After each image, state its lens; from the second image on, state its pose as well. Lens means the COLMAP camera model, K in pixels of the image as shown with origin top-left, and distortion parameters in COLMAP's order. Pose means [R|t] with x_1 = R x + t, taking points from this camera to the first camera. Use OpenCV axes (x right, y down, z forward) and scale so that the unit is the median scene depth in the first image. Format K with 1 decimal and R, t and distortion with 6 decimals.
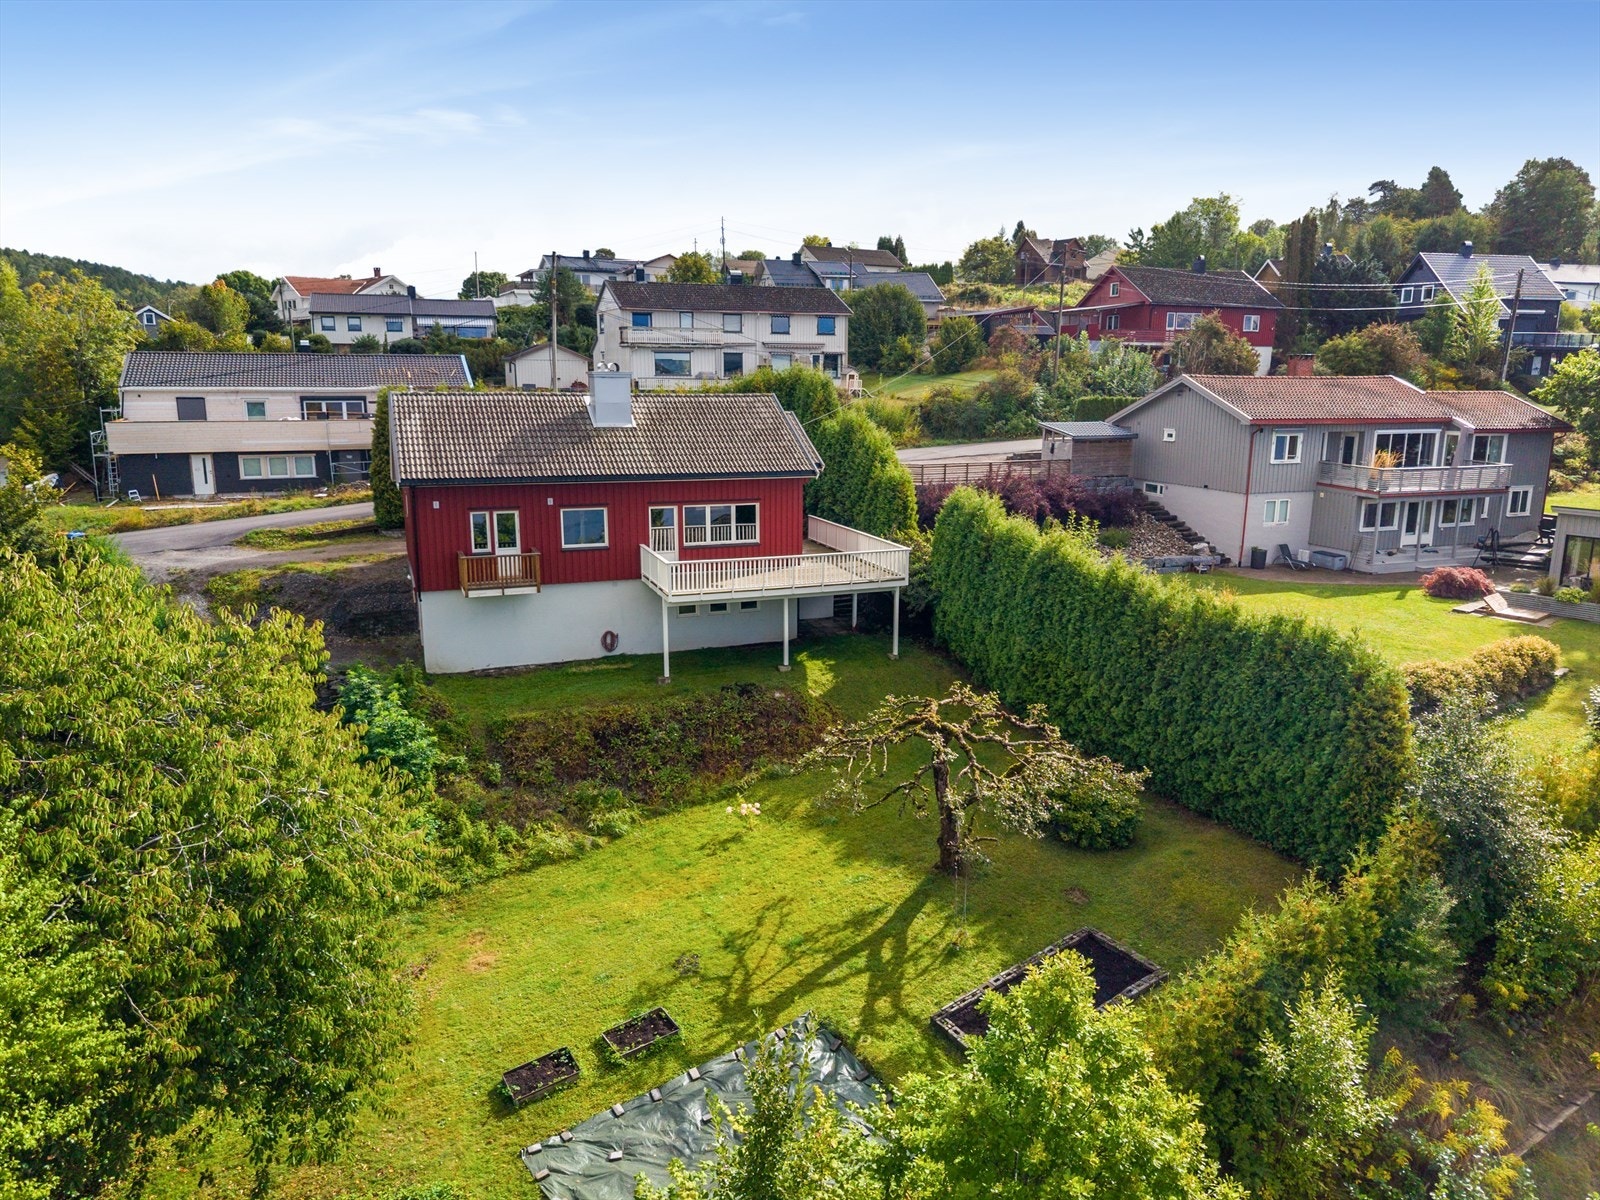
lens RADIAL K [[1050.9, 0, 798.8], [0, 1050.9, 594.1], [0, 0, 1]] dist [0.009733, -0.015460]
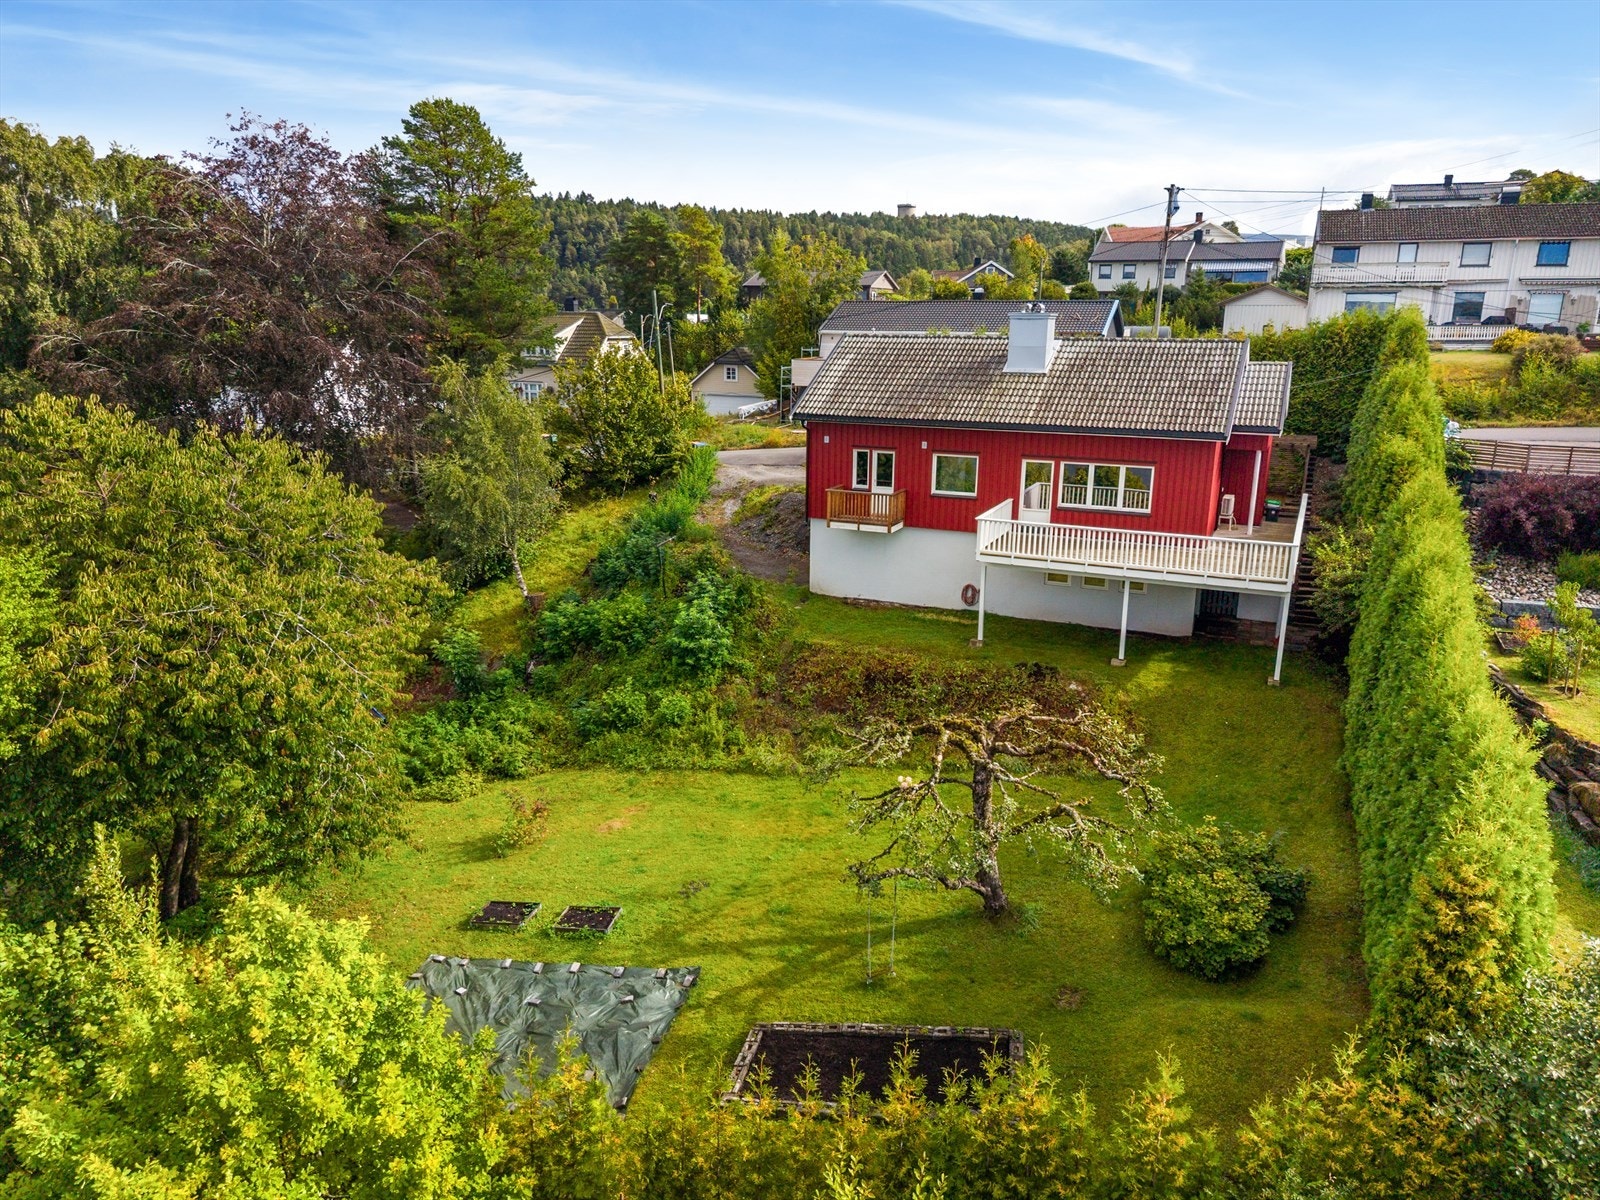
lens RADIAL K [[1050.9, 0, 799.1], [0, 1050.9, 609.7], [0, 0, 1]] dist [0.009733, -0.015460]
pose [[0.703585, 0.187575, -0.685408, 0.380259], [-0.147241, 0.982082, 0.117620, -0.033180], [0.695189, 0.018164, 0.718597, 0.197507]]
